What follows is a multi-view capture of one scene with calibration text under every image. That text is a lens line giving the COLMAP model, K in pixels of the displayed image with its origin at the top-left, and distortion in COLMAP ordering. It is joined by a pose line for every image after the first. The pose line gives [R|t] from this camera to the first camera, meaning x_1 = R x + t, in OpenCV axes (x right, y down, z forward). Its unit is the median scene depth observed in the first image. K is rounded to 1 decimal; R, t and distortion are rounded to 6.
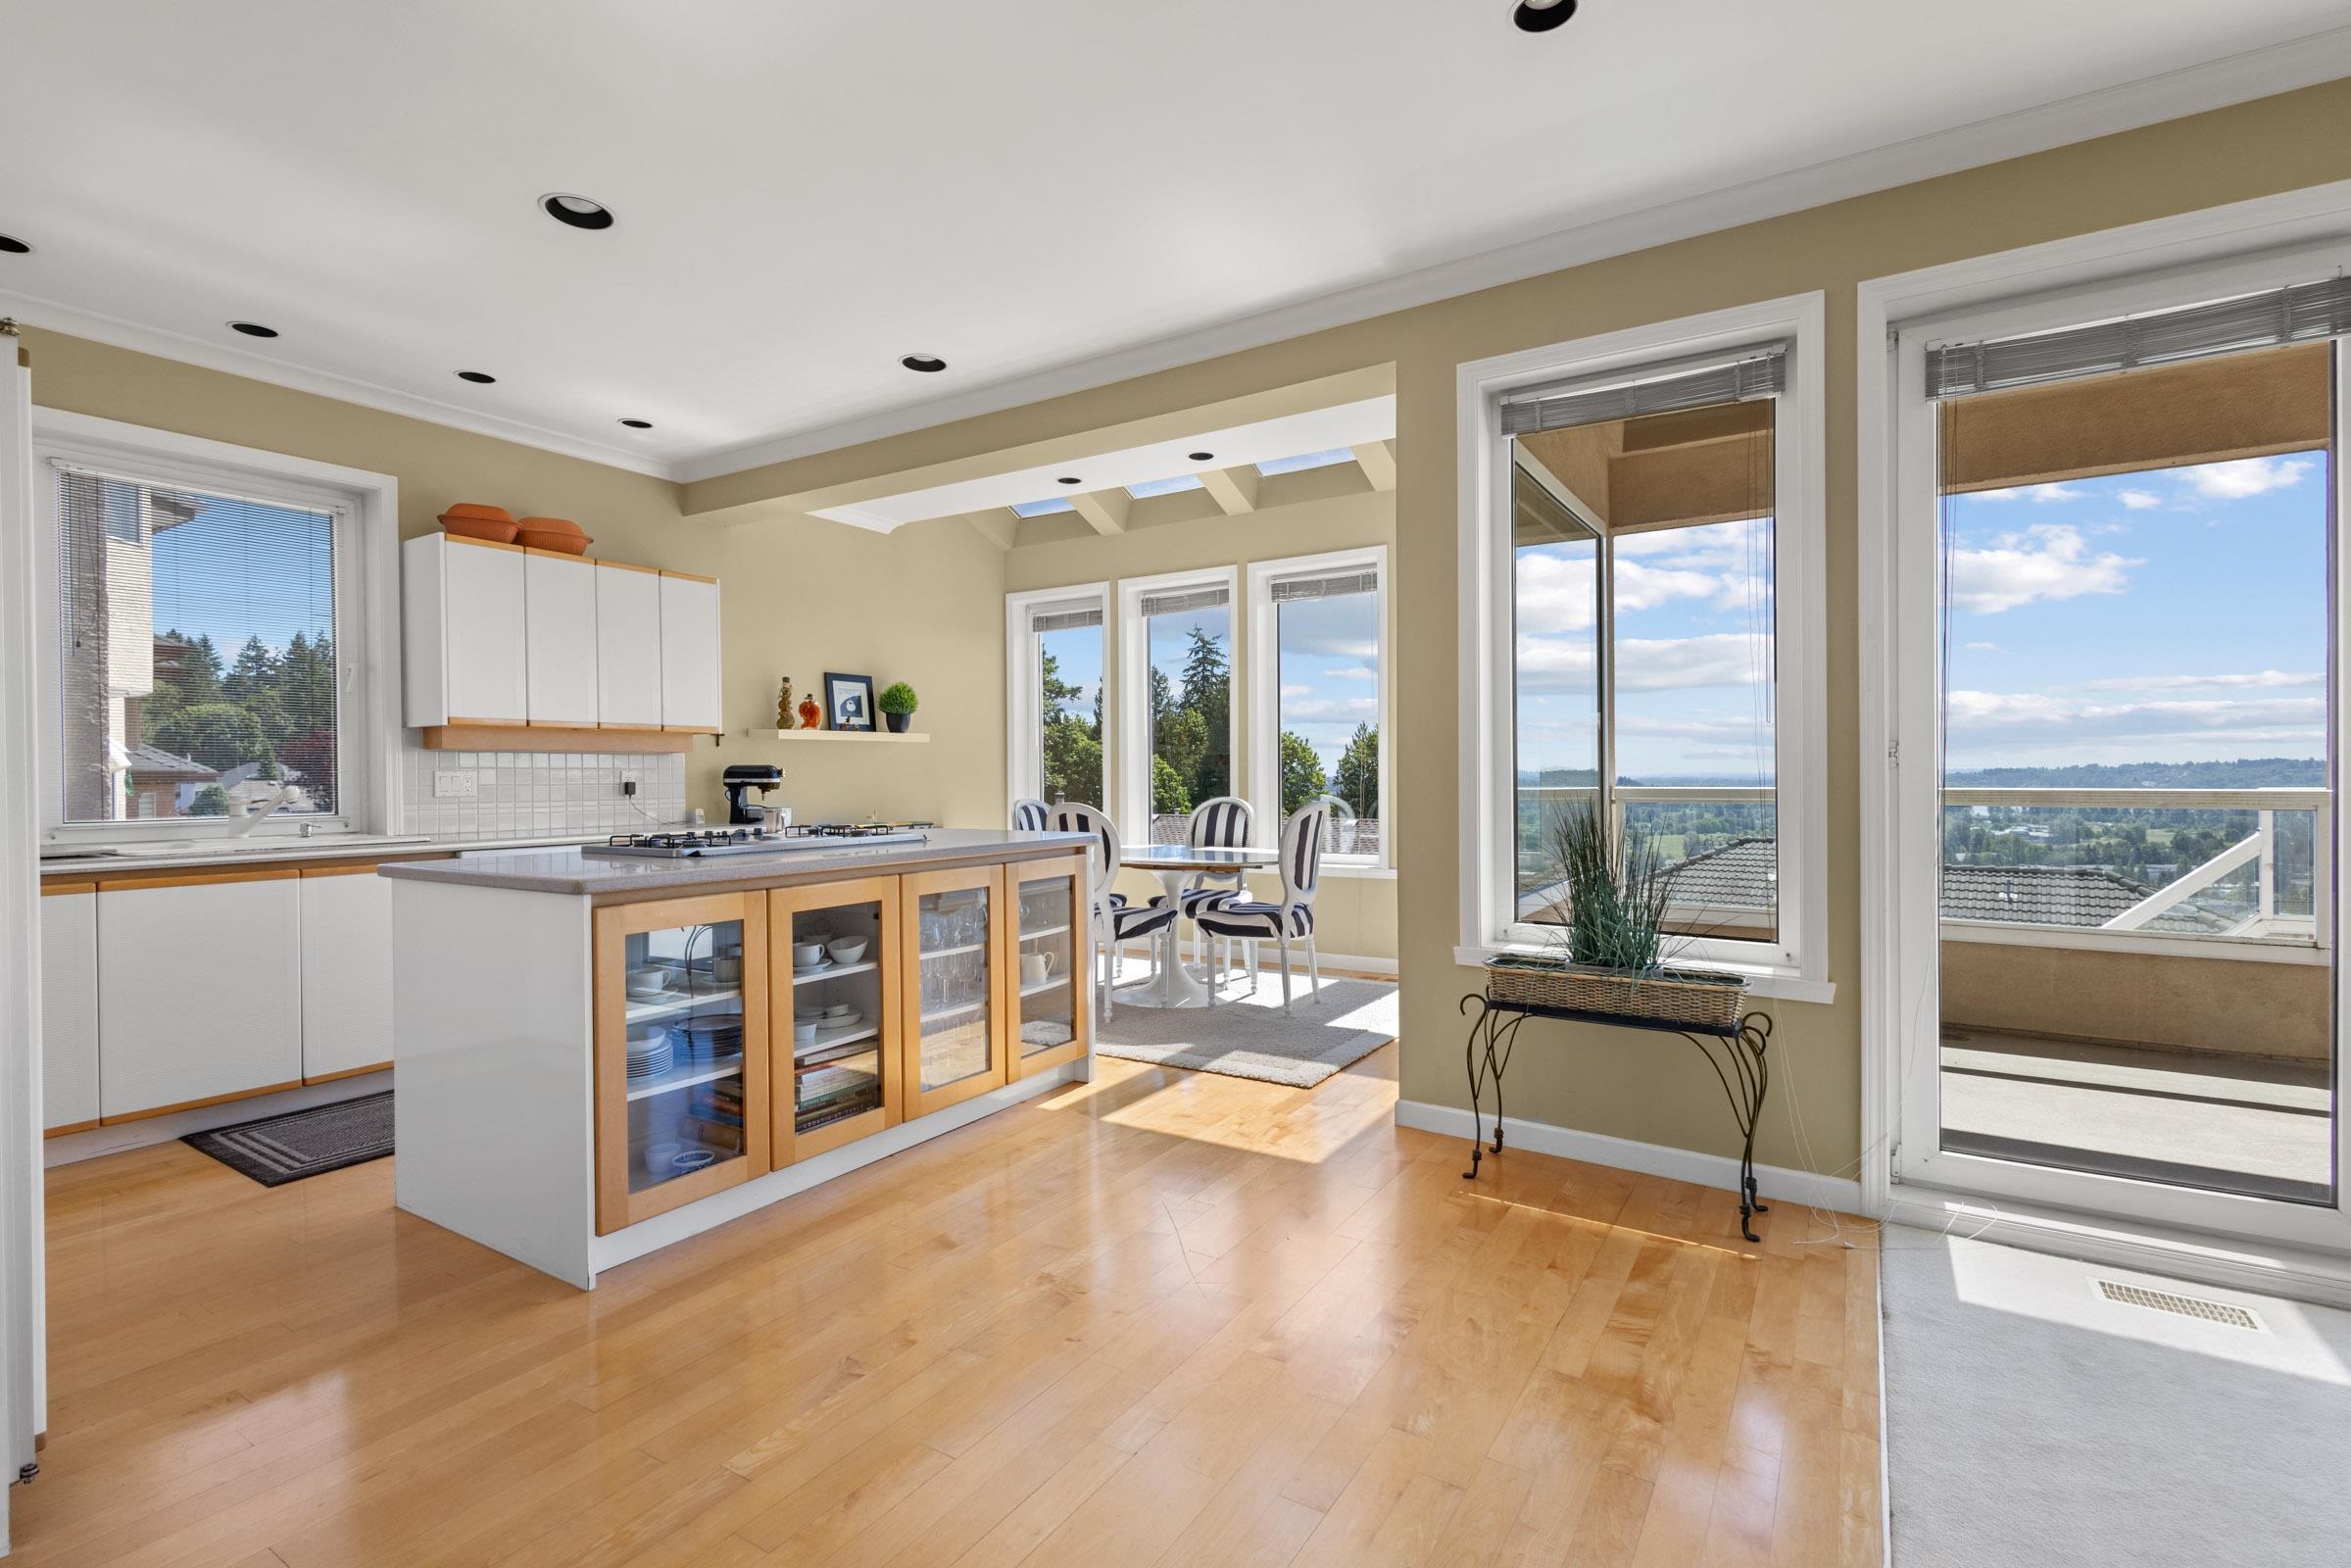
lens RADIAL K [[1092.5, 0, 1188.1], [0, 1092.5, 787.1], [0, 0, 1]] dist [0.019729, -0.000378]
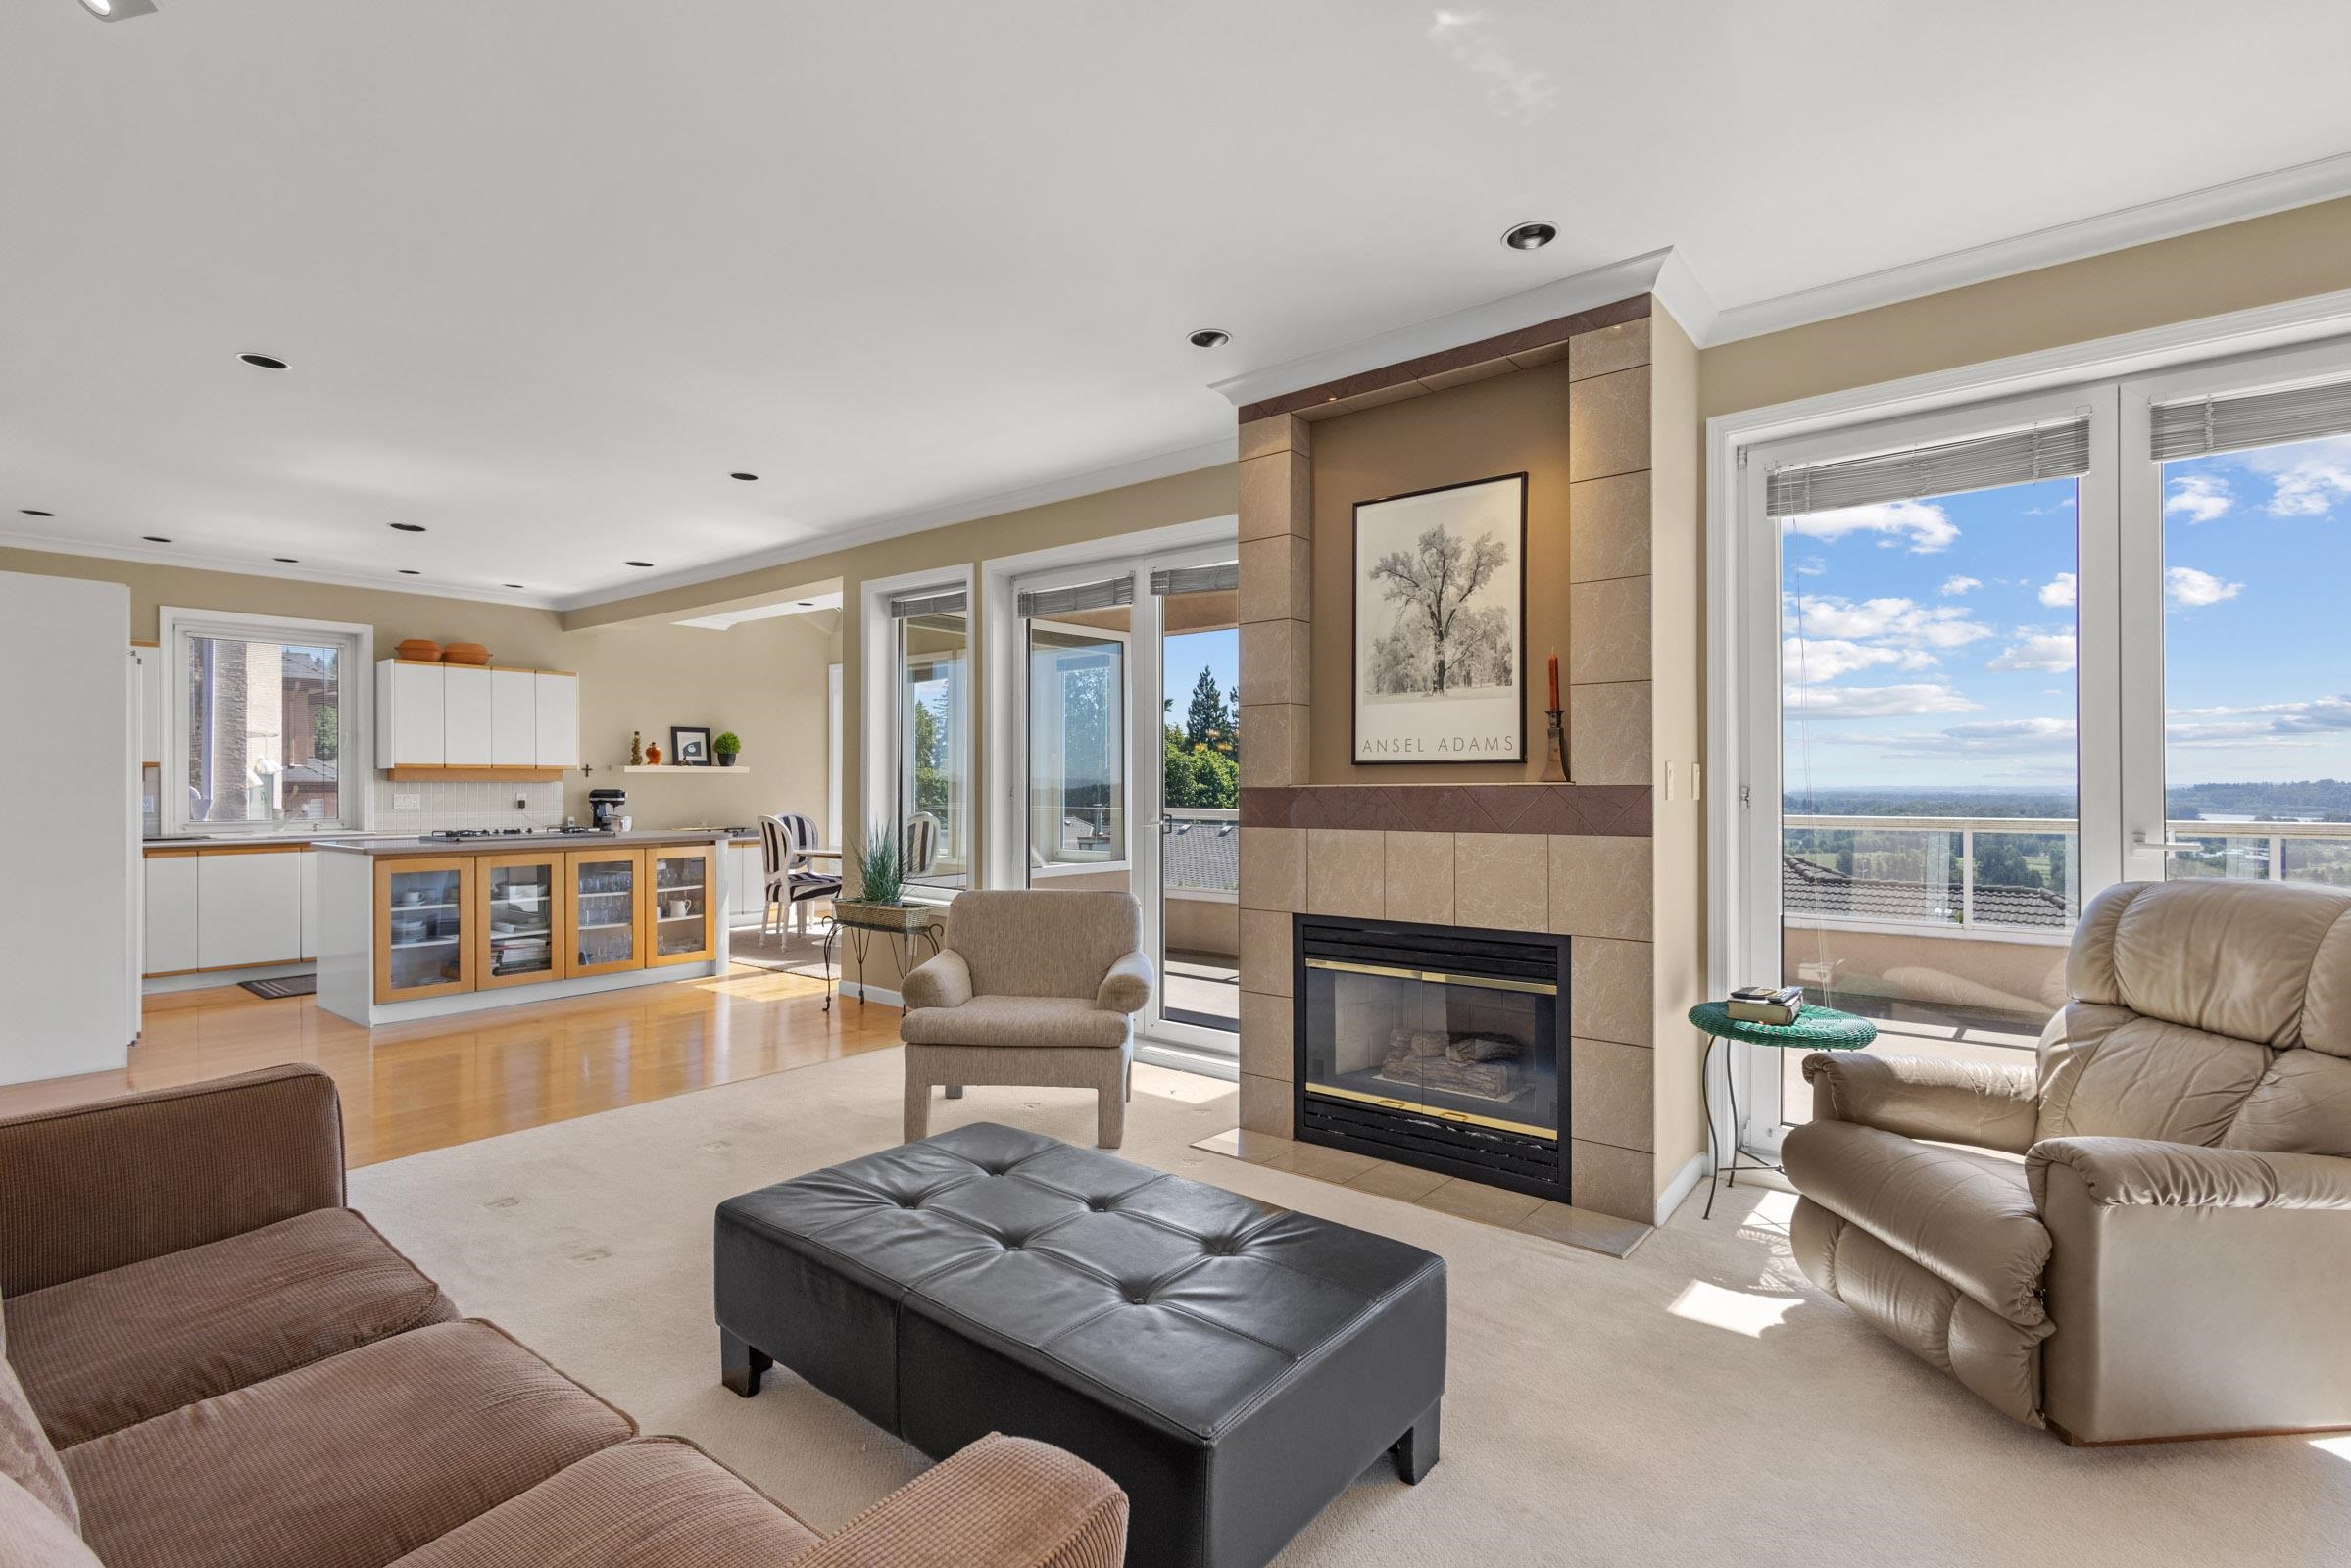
lens RADIAL K [[1092.5, 0, 1167.3], [0, 1092.5, 786.2], [0, 0, 1]] dist [0.019729, -0.000378]
pose [[0.993404, 0.005099, -0.114555, 0.732591], [-0.006314, 0.999928, -0.010252, -0.017364], [0.114495, 0.010908, 0.993364, -0.586727]]
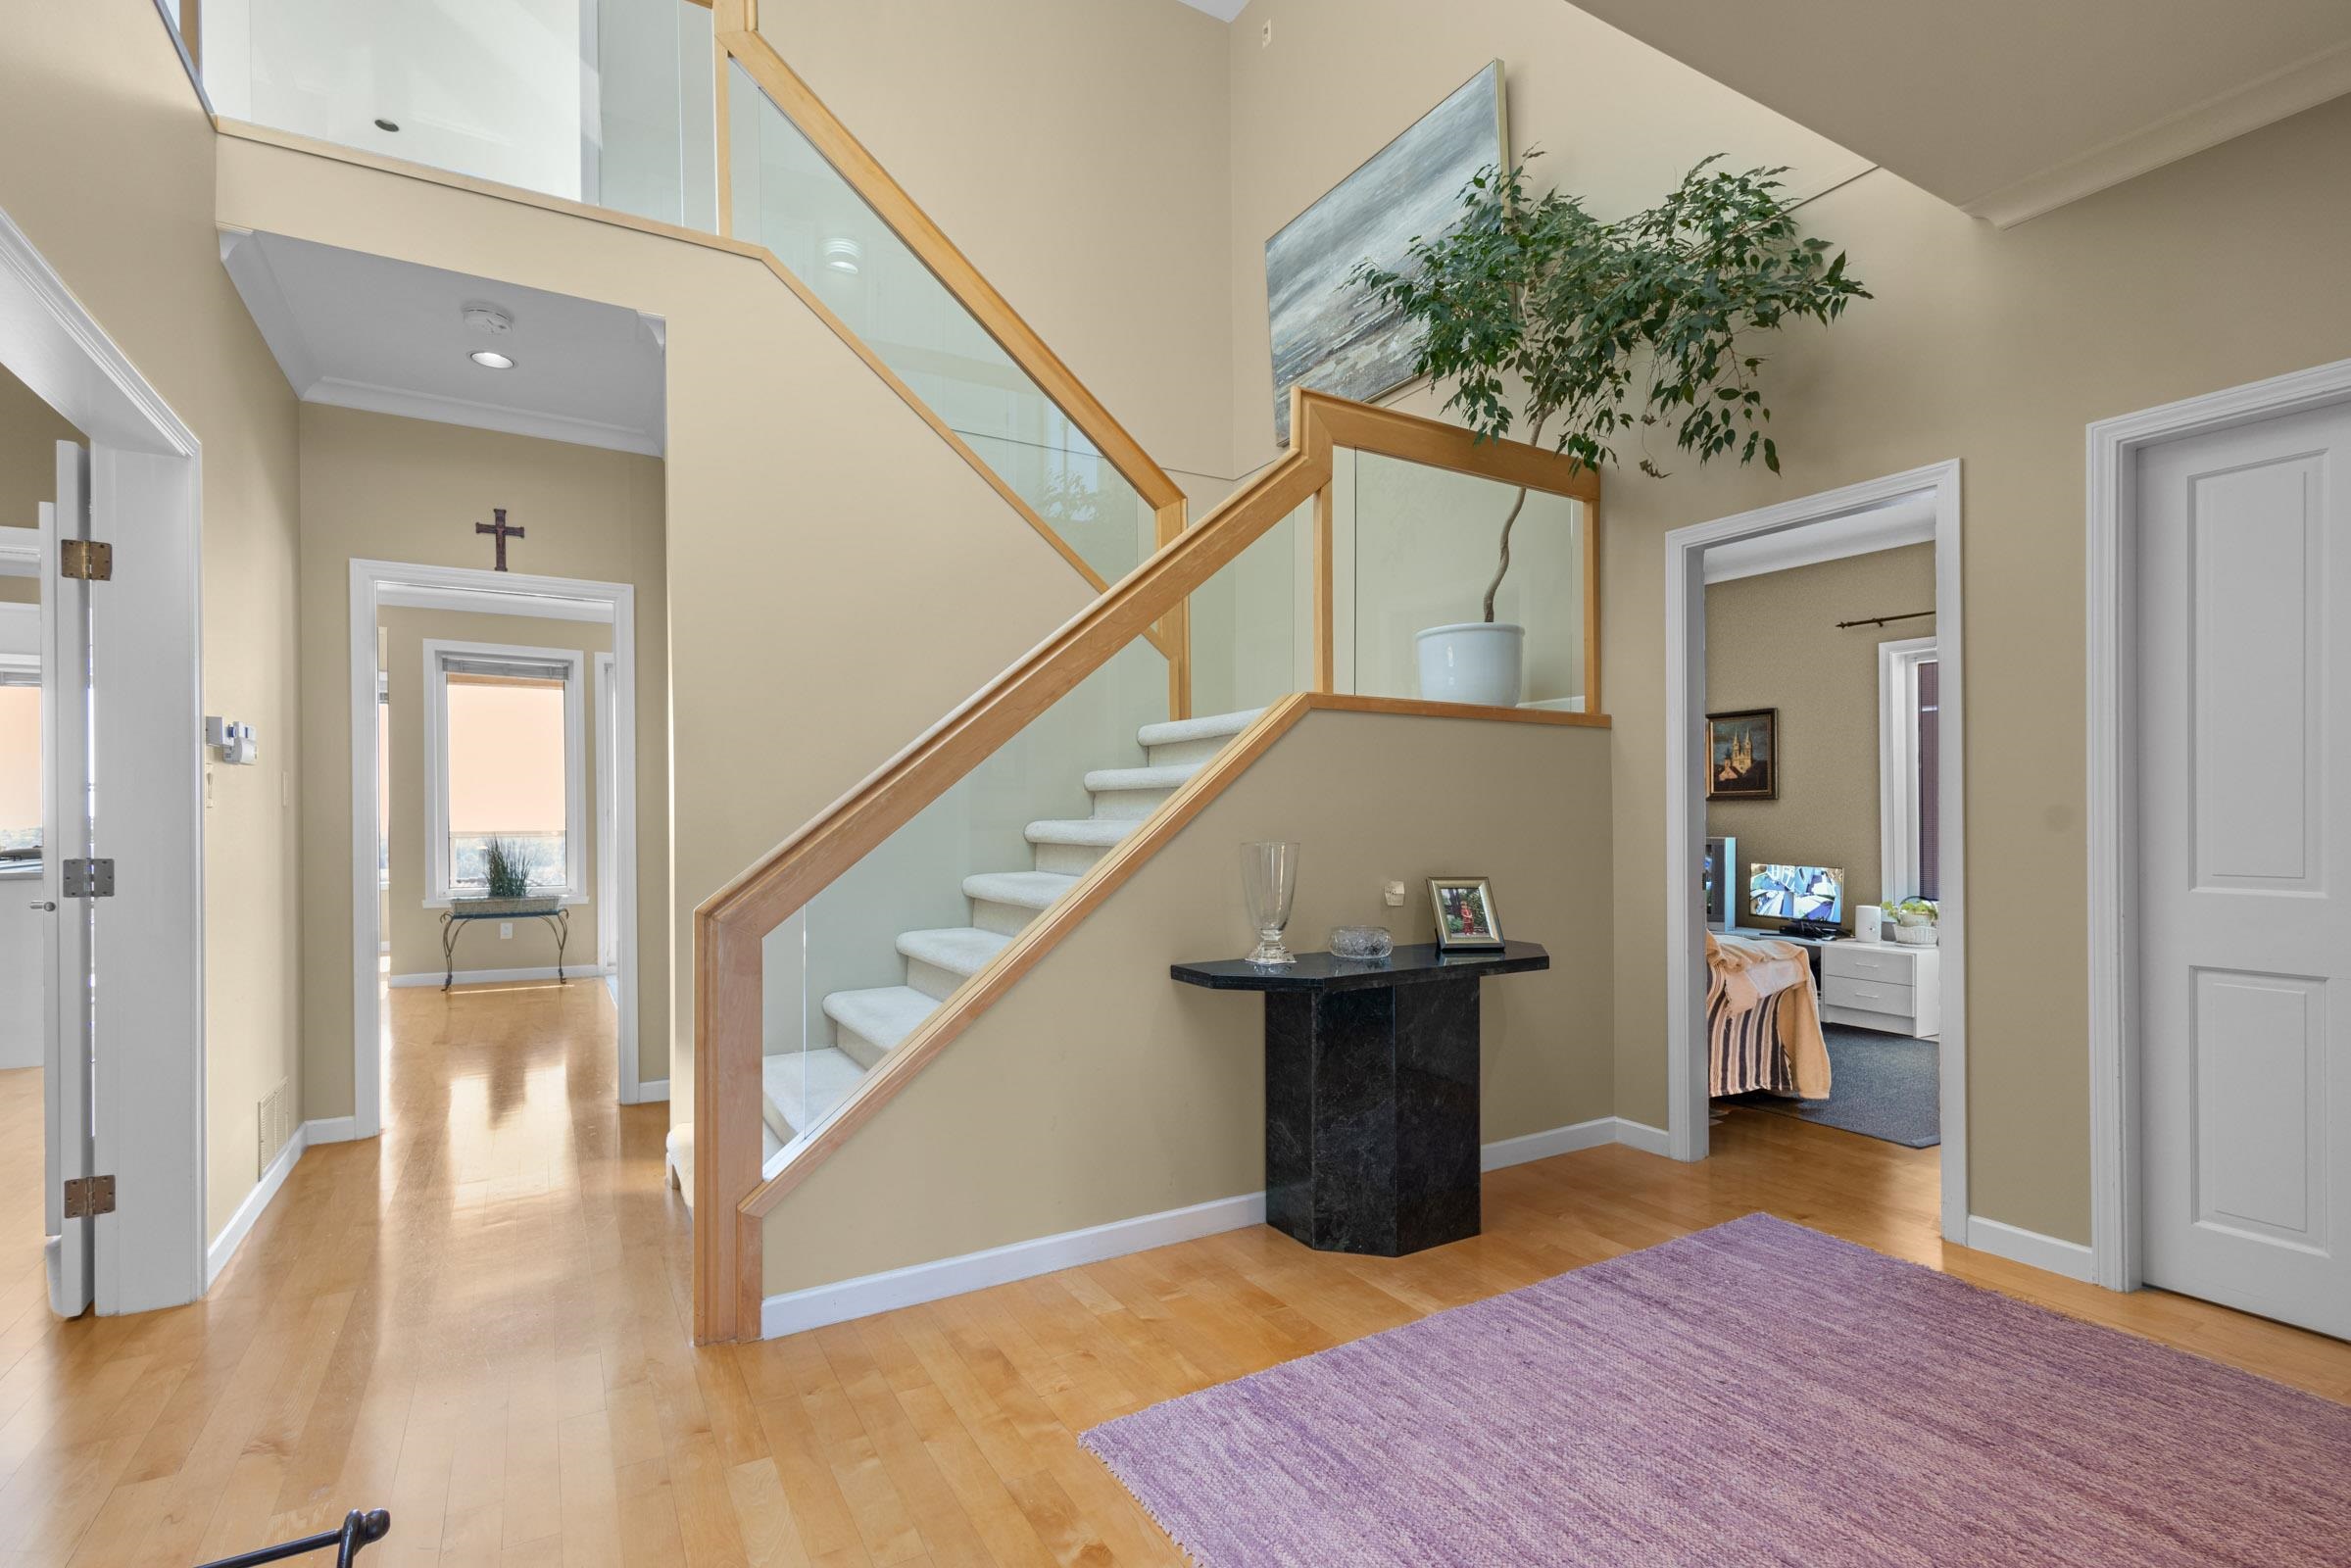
lens RADIAL K [[1092.5, 0, 1179.2], [0, 1092.5, 822.4], [0, 0, 1]] dist [0.019729, -0.000378]
pose [[0.458896, 0.004354, 0.888479, -0.783949], [0.004073, 0.999967, -0.007004, 0.008658], [-0.888481, 0.006833, 0.458863, -1.050337]]
